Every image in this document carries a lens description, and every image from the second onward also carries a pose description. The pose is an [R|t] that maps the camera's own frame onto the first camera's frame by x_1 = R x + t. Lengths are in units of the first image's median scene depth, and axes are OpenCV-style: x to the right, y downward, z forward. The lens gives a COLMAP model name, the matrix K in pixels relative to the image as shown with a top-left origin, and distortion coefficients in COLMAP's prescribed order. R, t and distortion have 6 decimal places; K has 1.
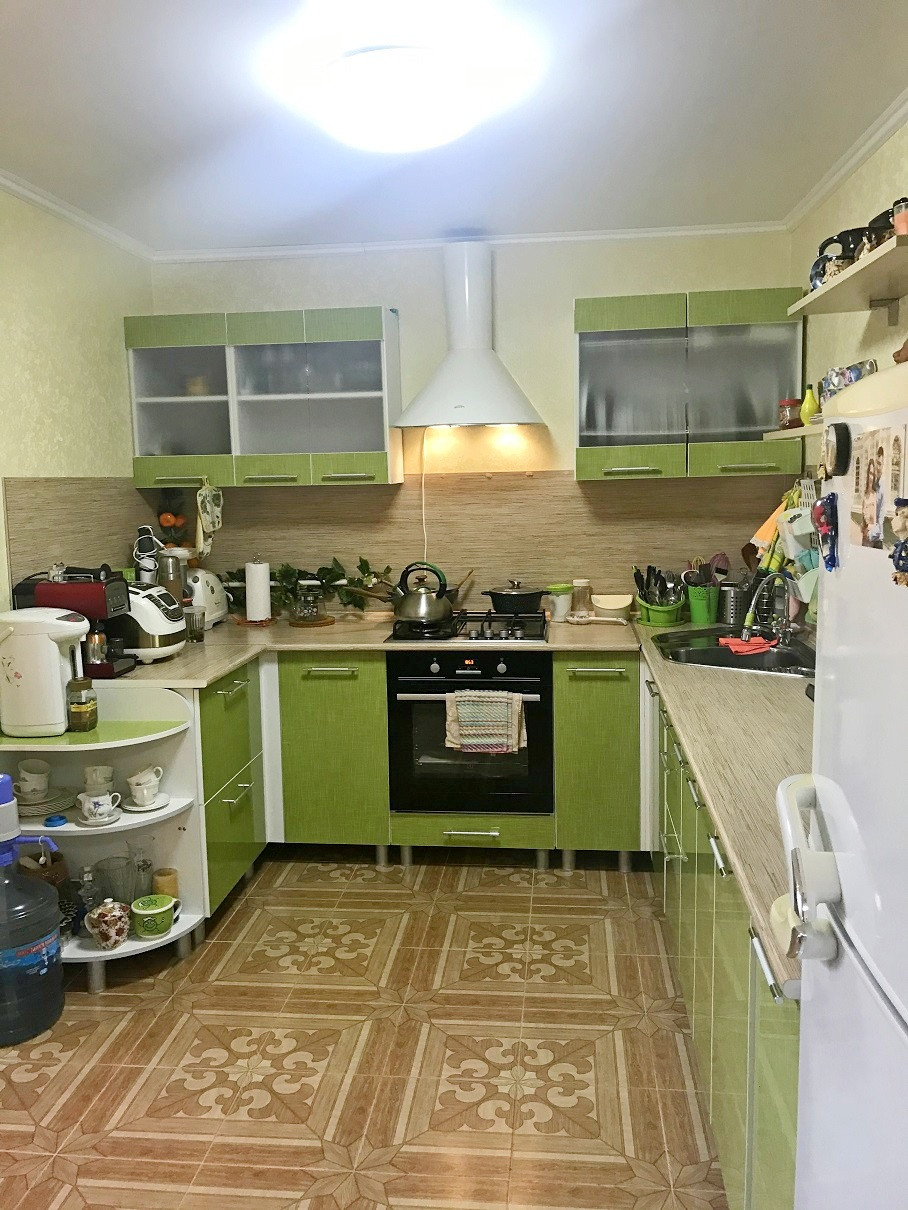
lens RADIAL K [[989.1, 0, 454.0], [0, 989.1, 605.0], [0, 0, 1]] dist [0.111649, -0.000418]
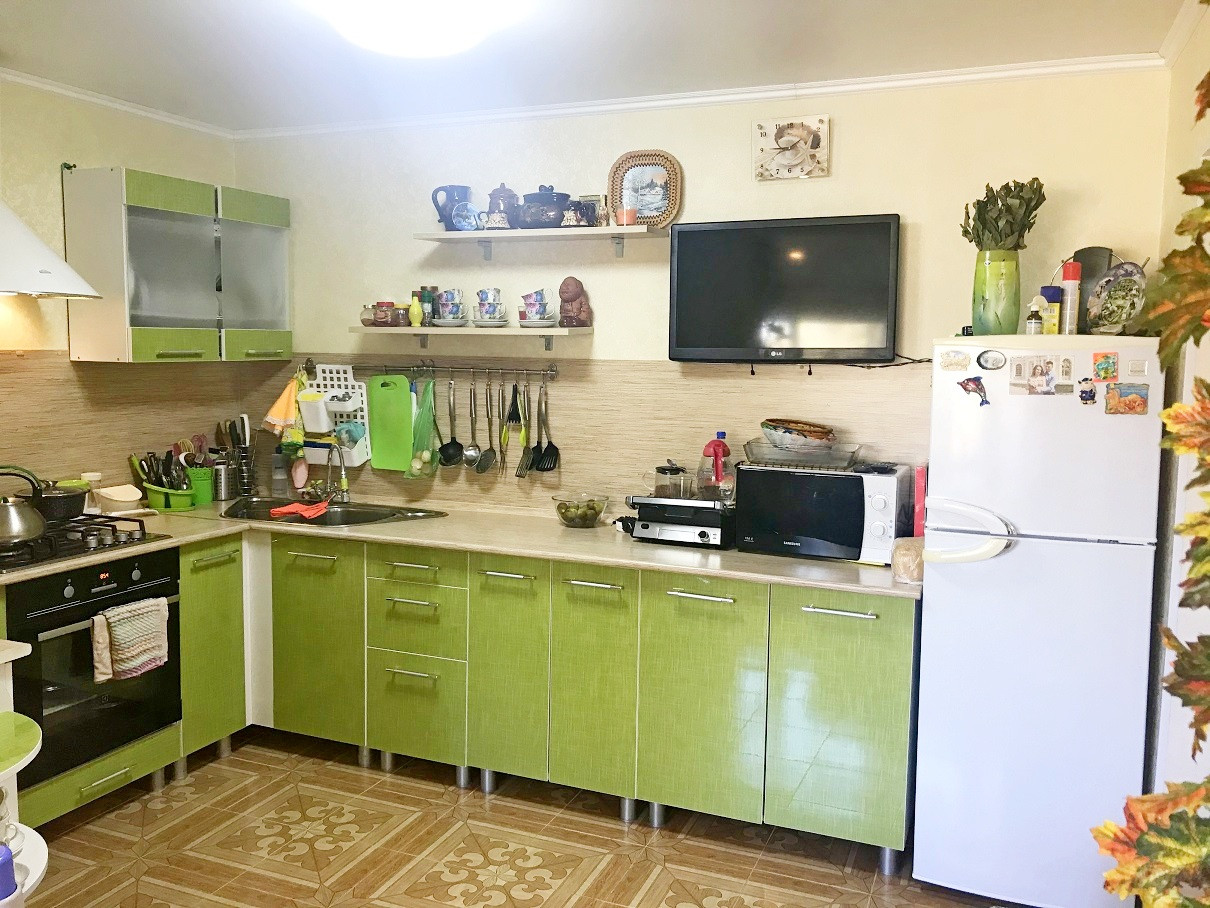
lens RADIAL K [[1007.6, 0, 605.0], [0, 1007.6, 454.0], [0, 0, 1]] dist [-0.003003, -0.005531]
pose [[0.277218, -0.077985, 0.957637, -0.665279], [0.109643, 0.992757, 0.049105, -0.039911], [-0.954531, 0.091386, 0.283761, 0.332378]]
